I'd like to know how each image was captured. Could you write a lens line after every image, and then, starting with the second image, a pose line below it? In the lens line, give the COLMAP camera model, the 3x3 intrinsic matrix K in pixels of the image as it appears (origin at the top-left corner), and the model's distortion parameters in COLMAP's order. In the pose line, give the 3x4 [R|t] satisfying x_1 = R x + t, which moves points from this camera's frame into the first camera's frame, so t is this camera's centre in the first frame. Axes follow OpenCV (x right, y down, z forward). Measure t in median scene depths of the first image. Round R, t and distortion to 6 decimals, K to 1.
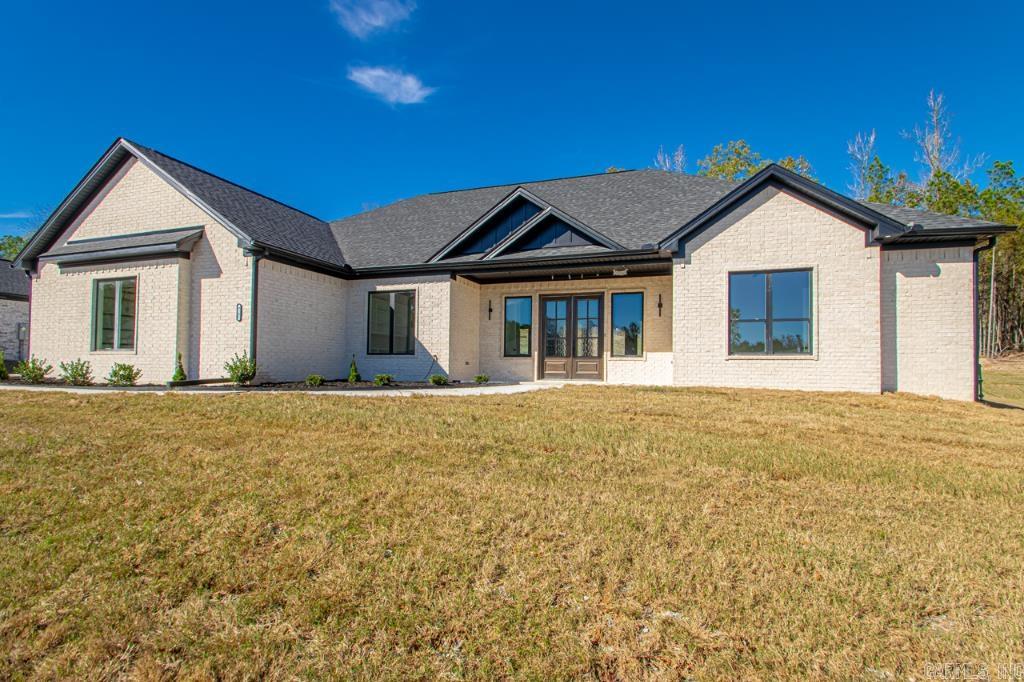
lens RADIAL K [[452.3, 0, 511.7], [0, 452.3, 347.1], [0, 0, 1]] dist [-0.001050, -0.004597]
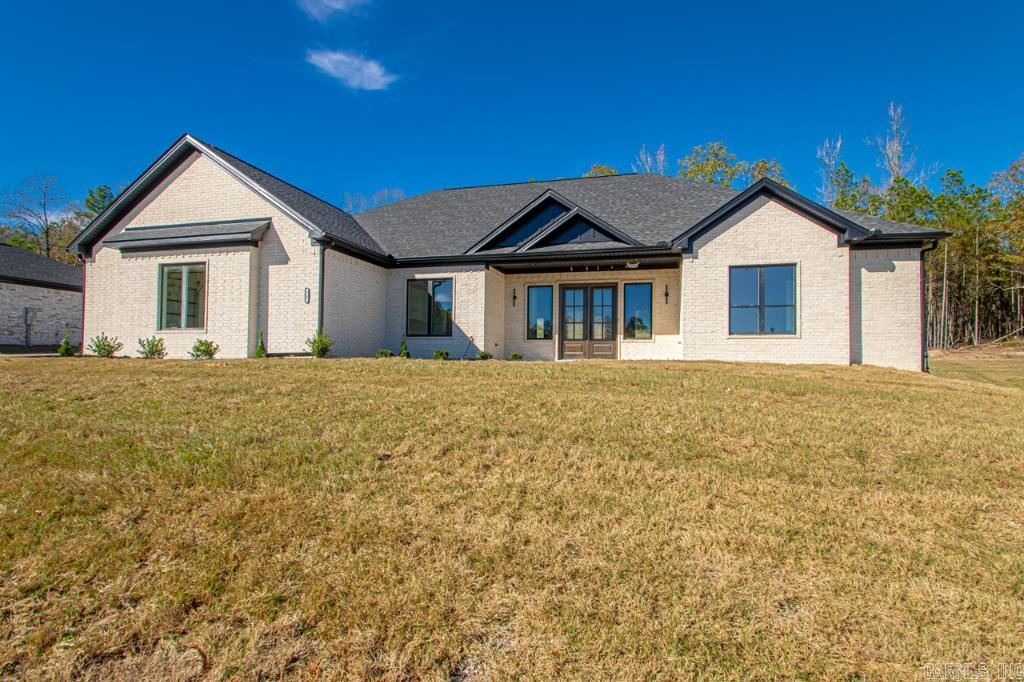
lens RADIAL K [[470.6, 0, 512.0], [0, 470.6, 341.0], [0, 0, 1]] dist [-0.001685, -0.001014]
pose [[0.997575, 0.003763, 0.069500, -0.159224], [-0.003365, 0.999977, -0.005831, 0.037539], [-0.069520, 0.005583, 0.997565, -0.181410]]
